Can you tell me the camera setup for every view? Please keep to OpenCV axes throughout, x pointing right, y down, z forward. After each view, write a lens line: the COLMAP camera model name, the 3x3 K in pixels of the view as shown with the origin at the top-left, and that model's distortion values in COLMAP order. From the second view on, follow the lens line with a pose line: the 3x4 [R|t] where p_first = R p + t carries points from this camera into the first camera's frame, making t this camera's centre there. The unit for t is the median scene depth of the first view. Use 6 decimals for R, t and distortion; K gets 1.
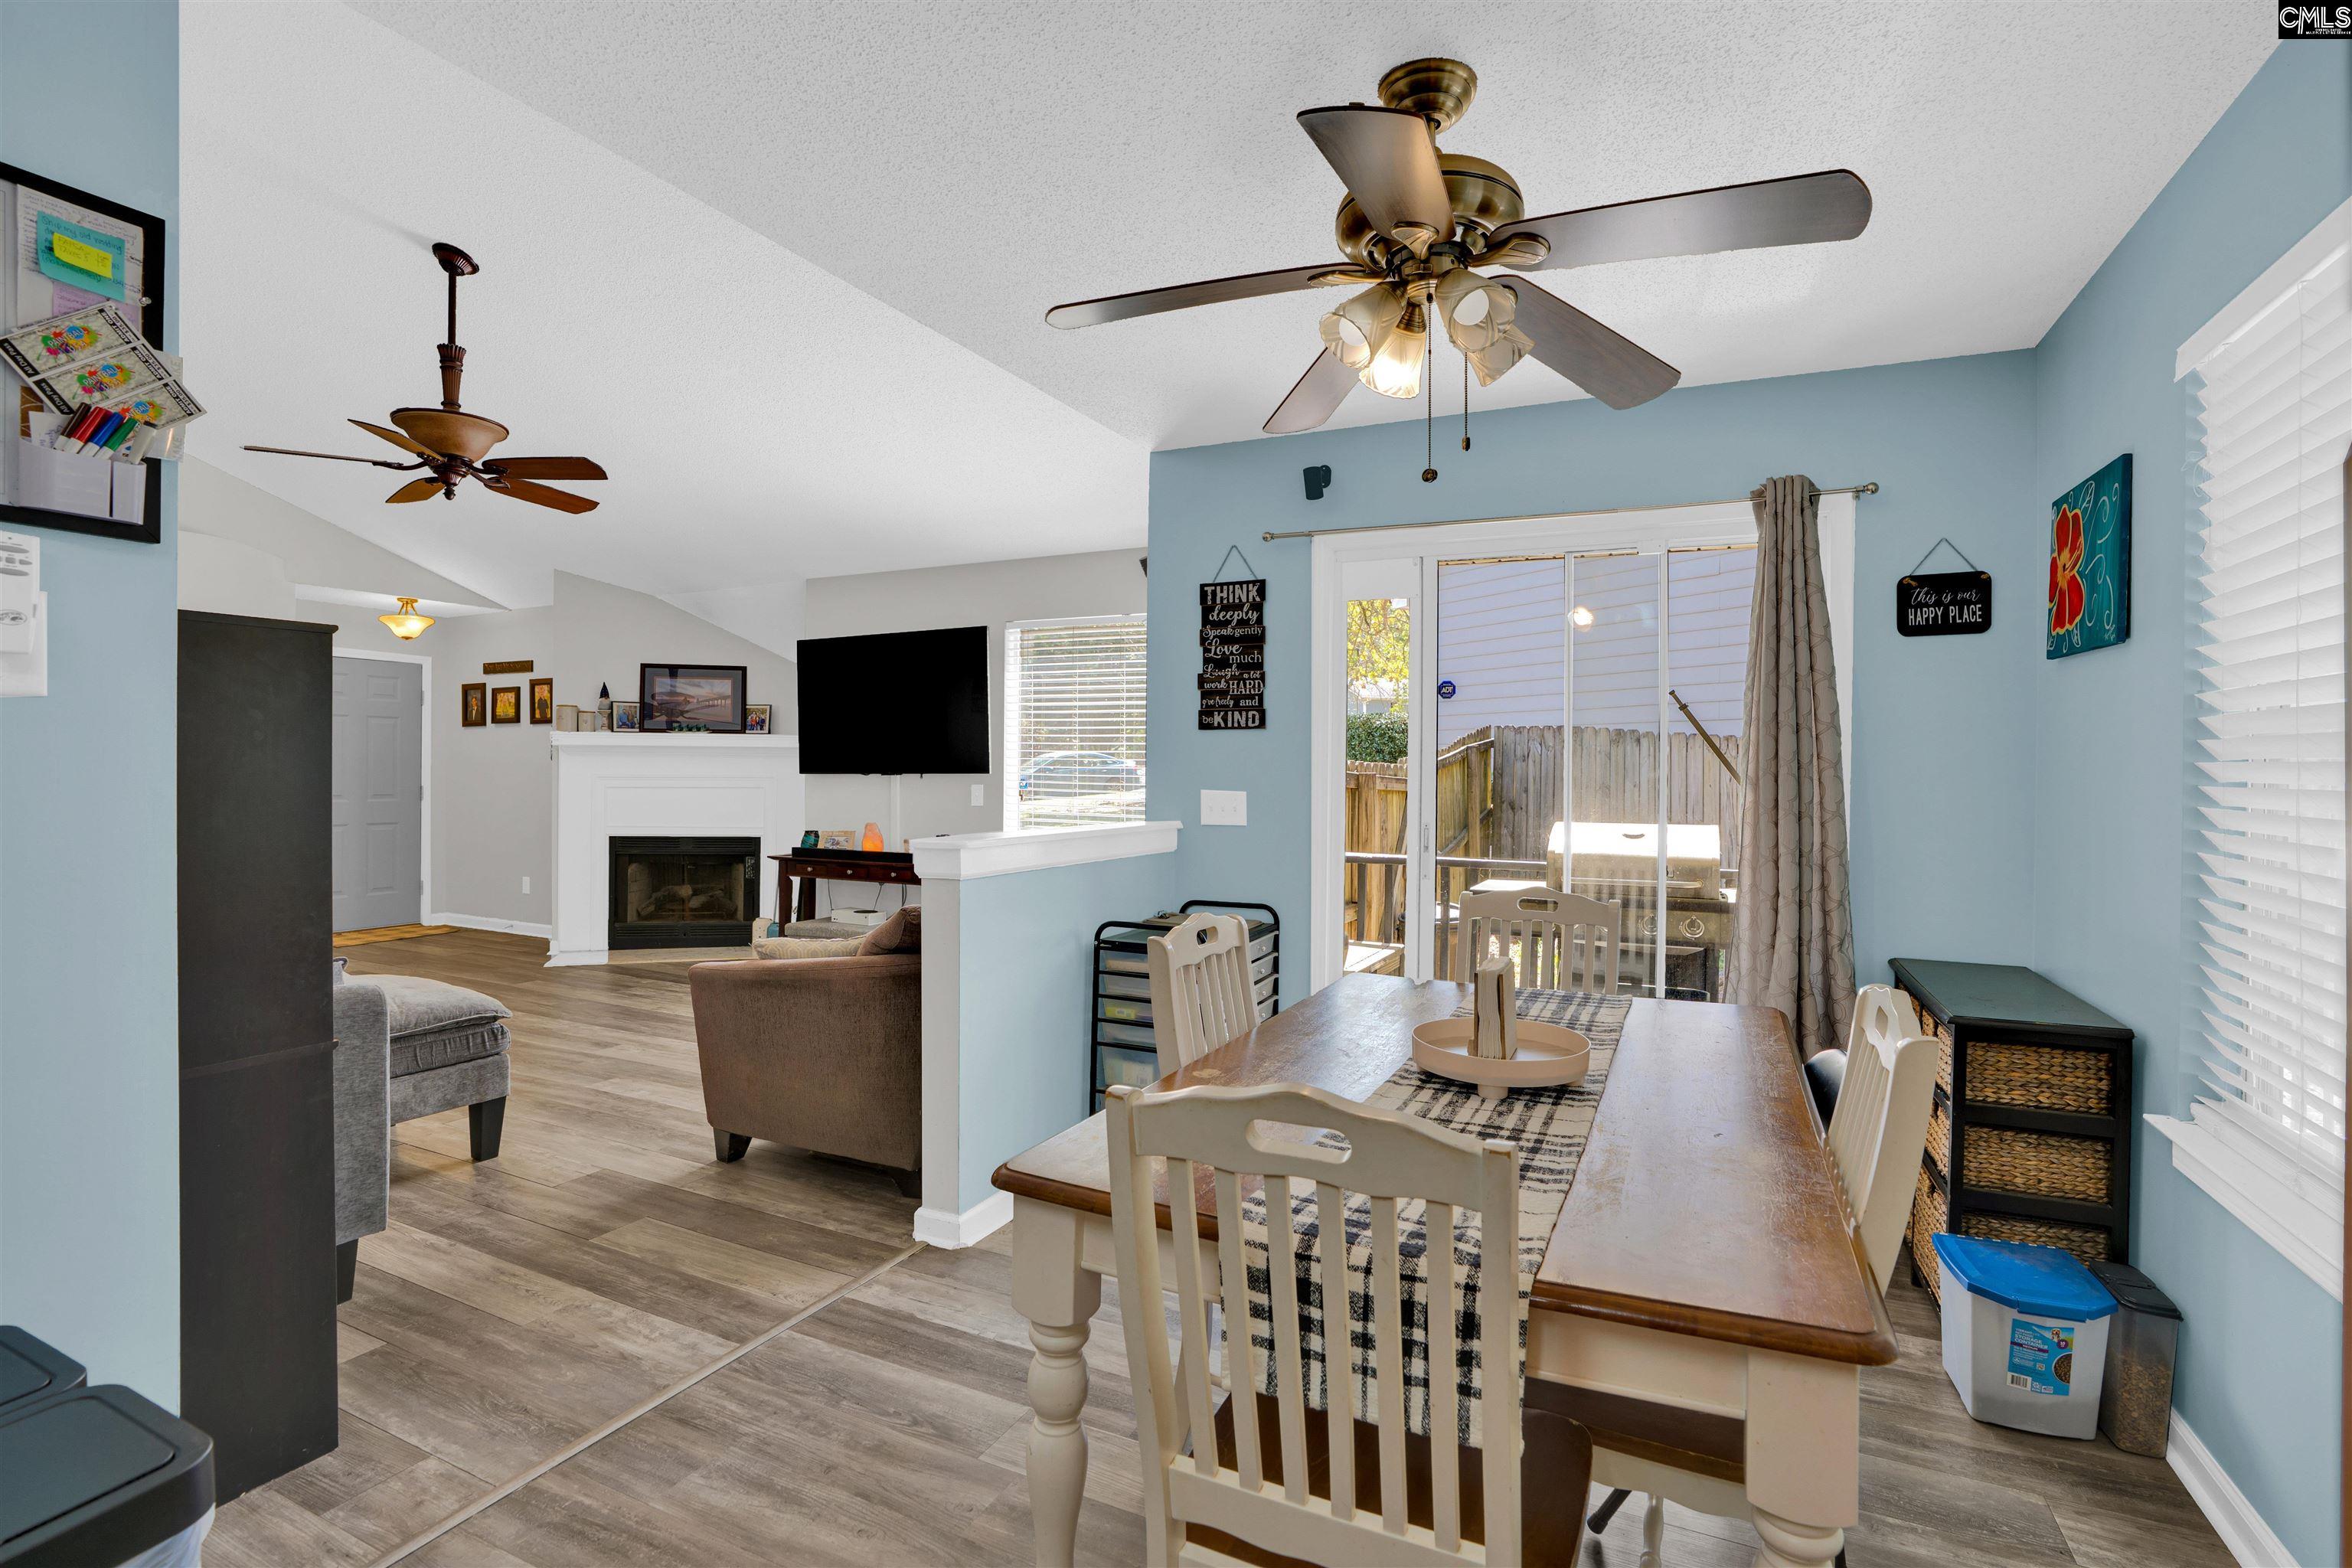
lens RADIAL K [[1093.0, 0, 1176.0], [0, 1093.0, 784.0], [0, 0, 1]] dist [-0.064219, 0.022983]
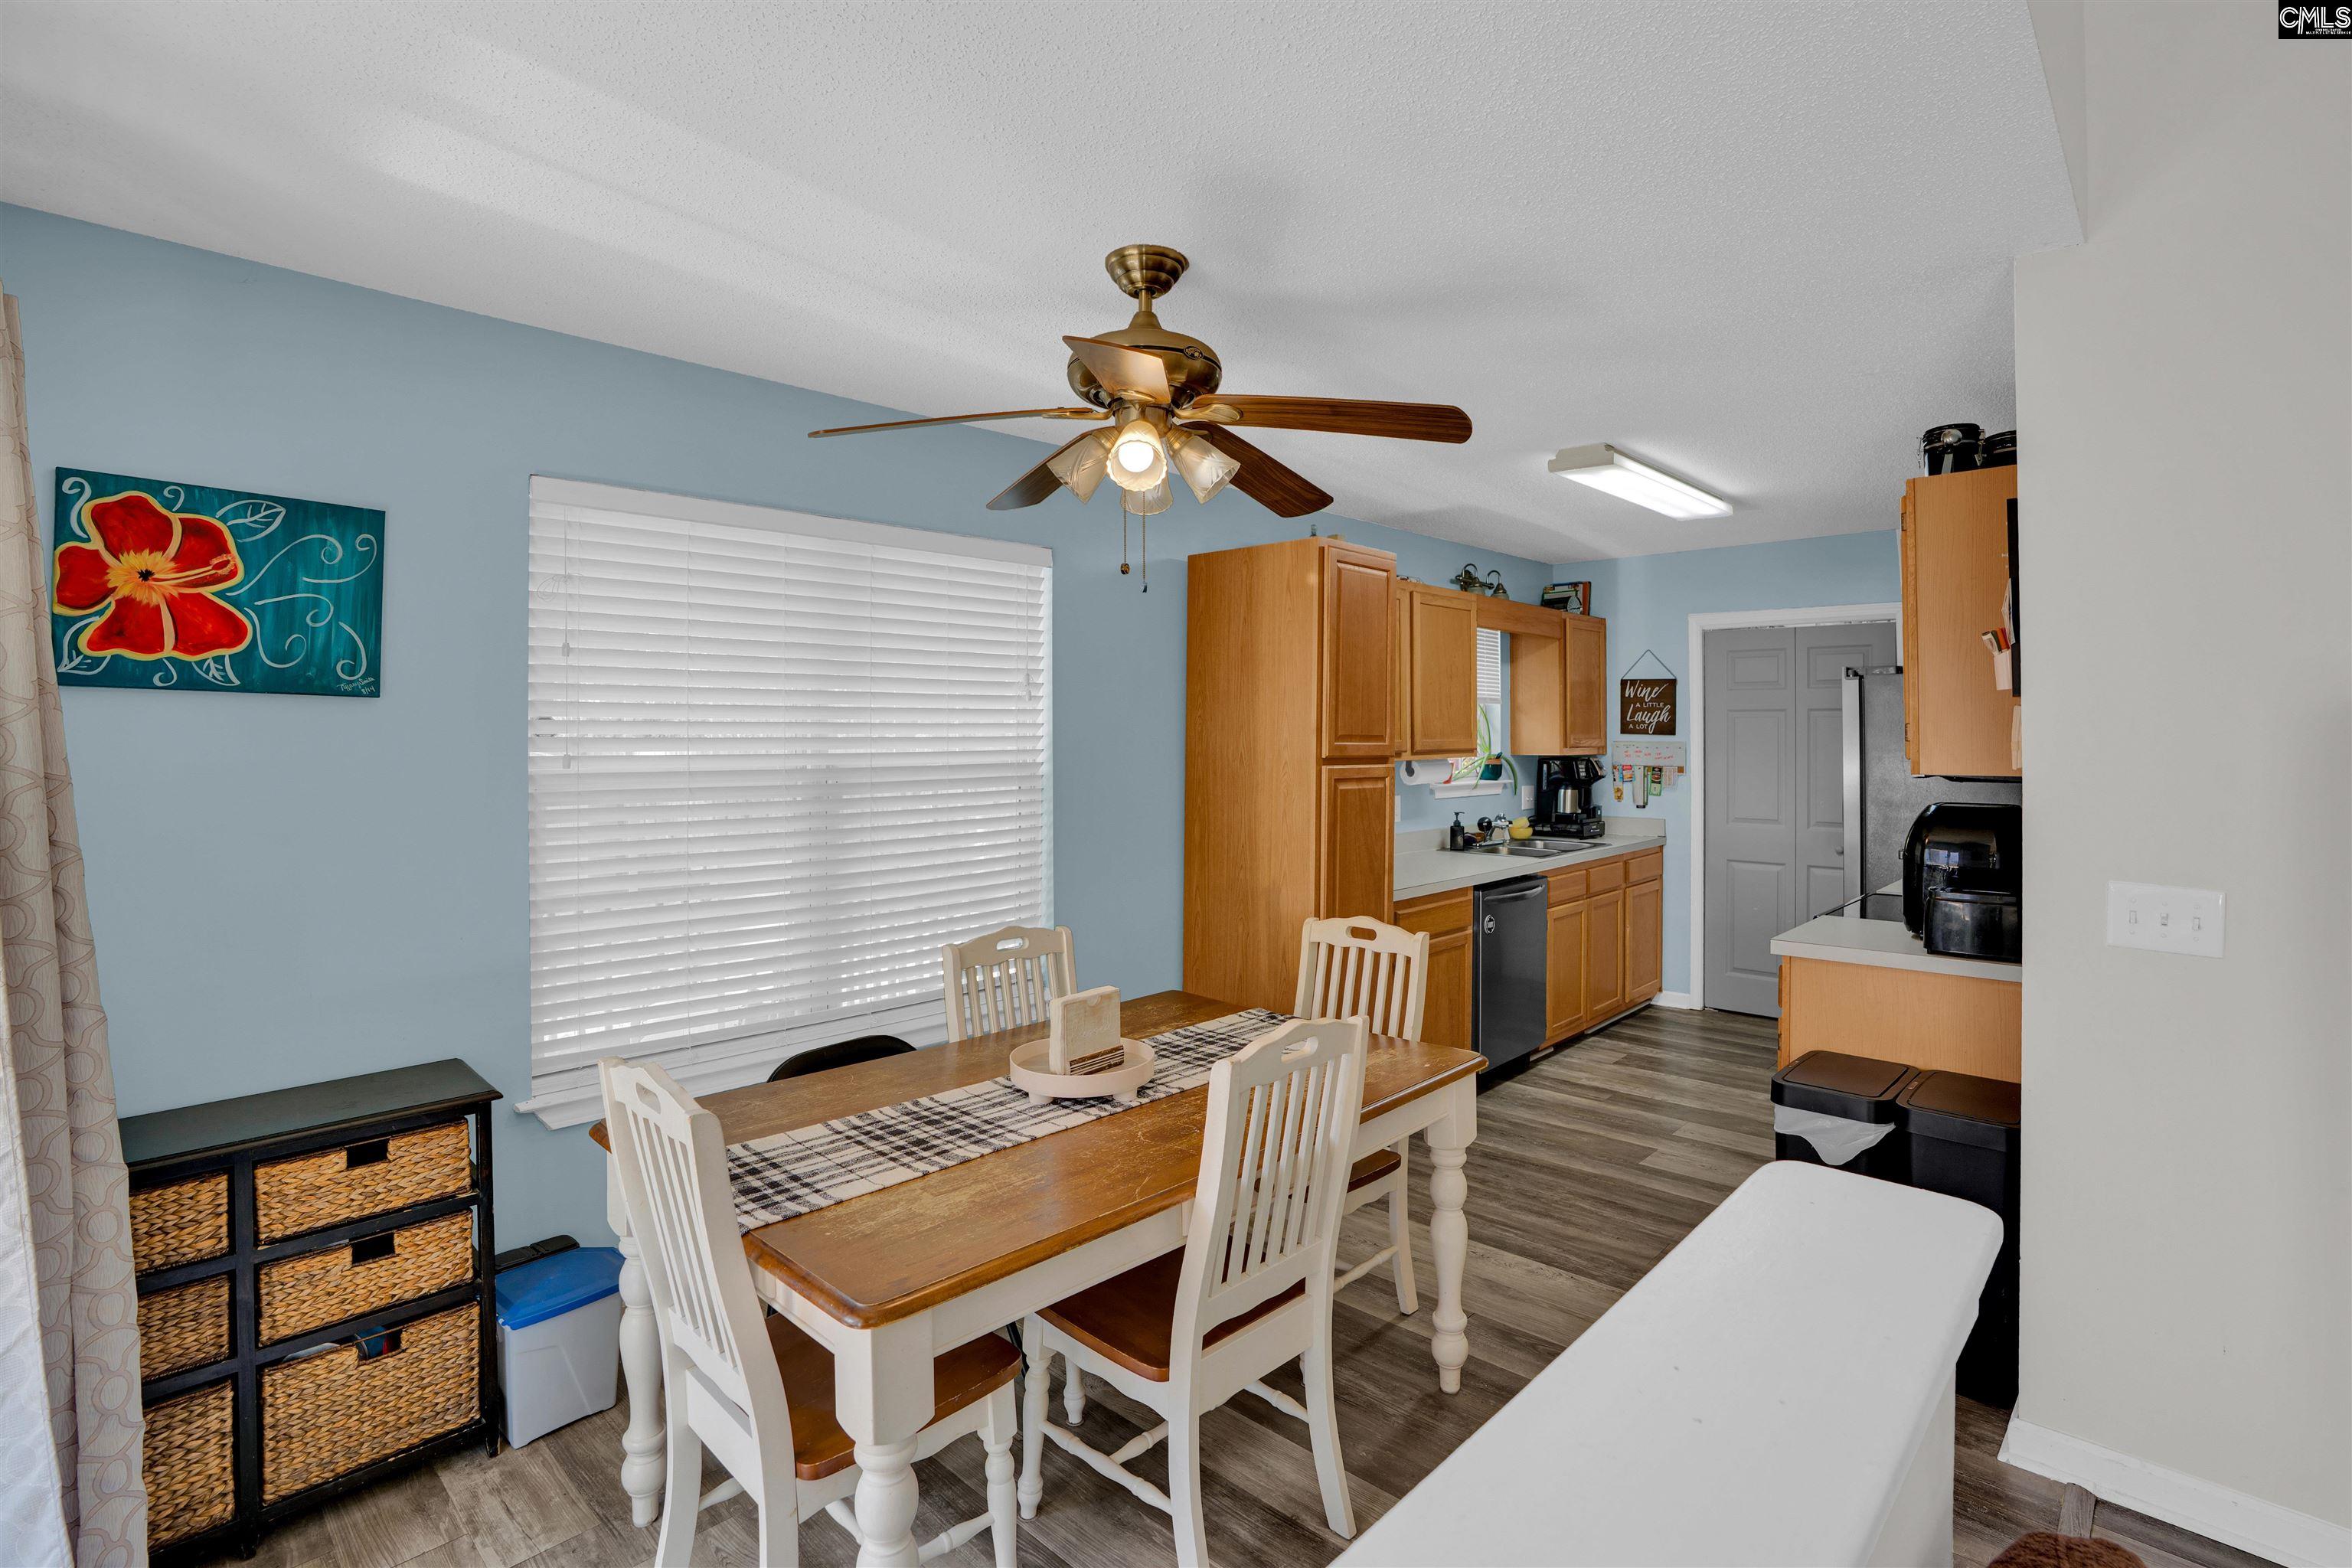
lens RADIAL K [[1106.1, 0, 1177.4], [0, 1106.1, 744.8], [0, 0, 1]] dist [-0.060409, 0.023234]
pose [[-0.949314, -0.004838, 0.314293, -0.083645], [0.001904, 0.999775, 0.021140, -0.063207], [-0.314325, 0.020667, -0.949091, 0.996148]]
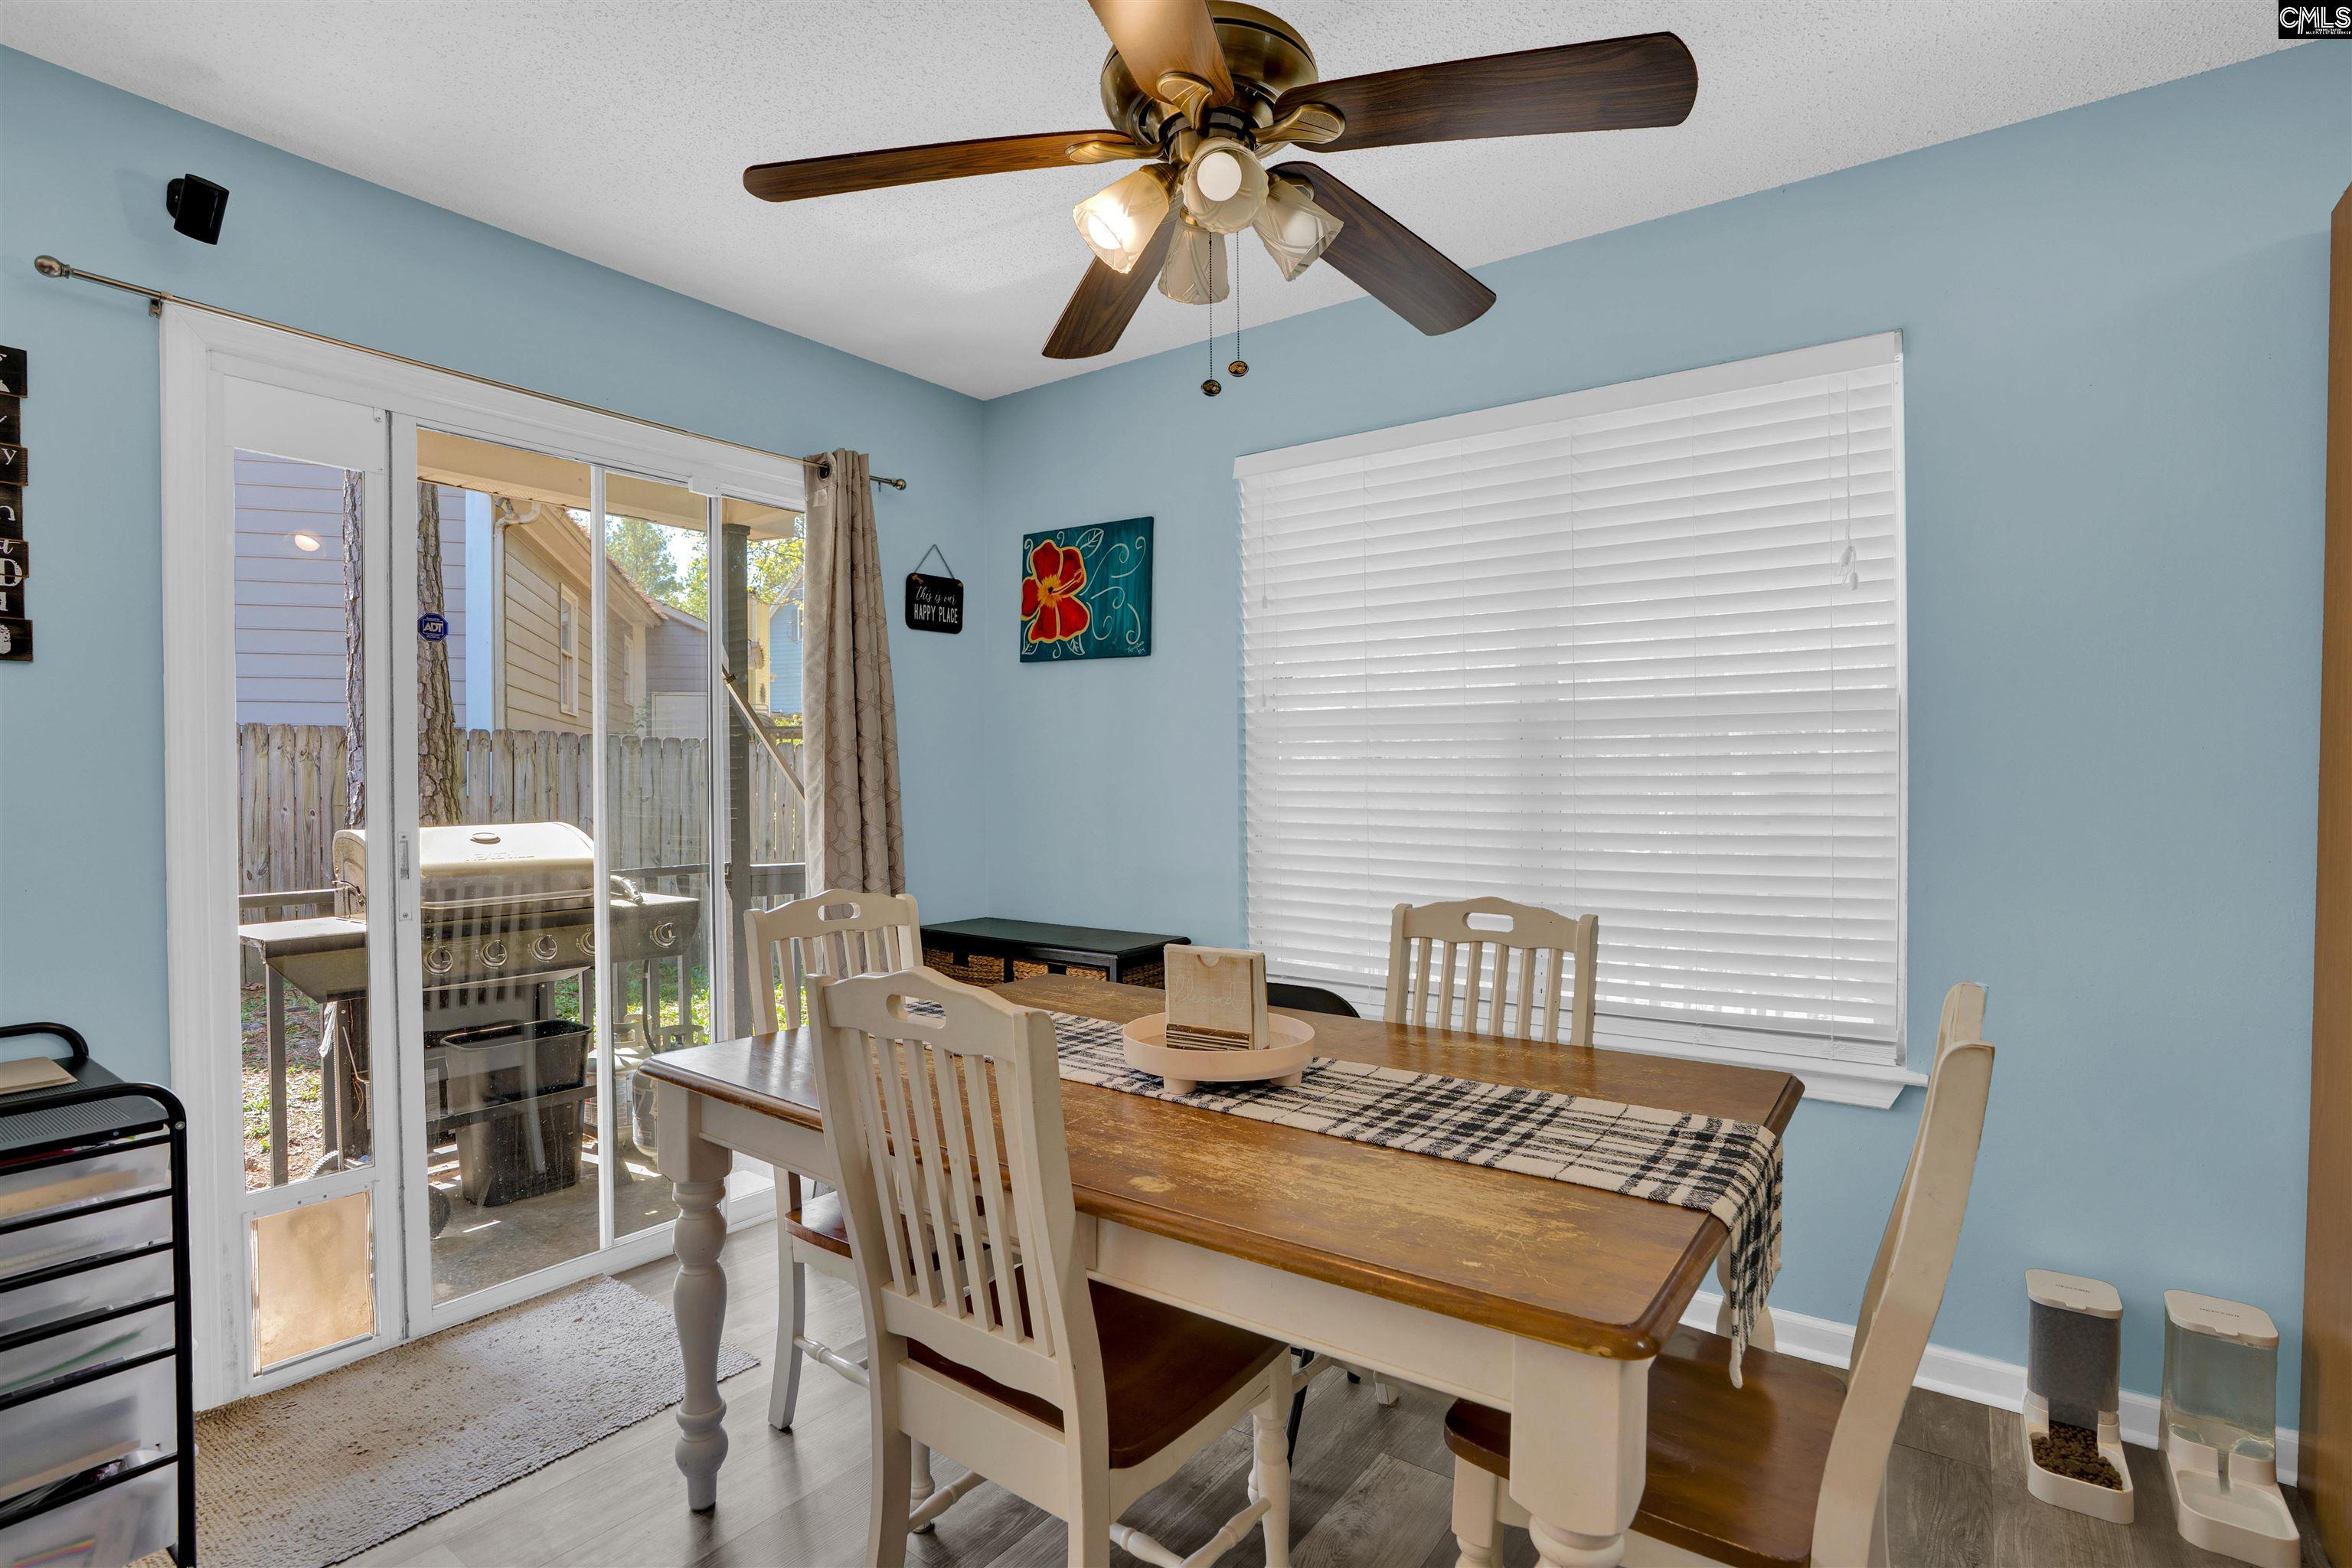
lens RADIAL K [[1135.4, 0, 1189.8], [0, 1135.4, 770.2], [0, 0, 1]] dist [-0.017229, 0.000063]
pose [[0.171710, -0.006171, 0.985128, -0.305333], [0.018176, 0.999830, 0.003095, 0.005078], [-0.984980, 0.017374, 0.171793, 0.400739]]
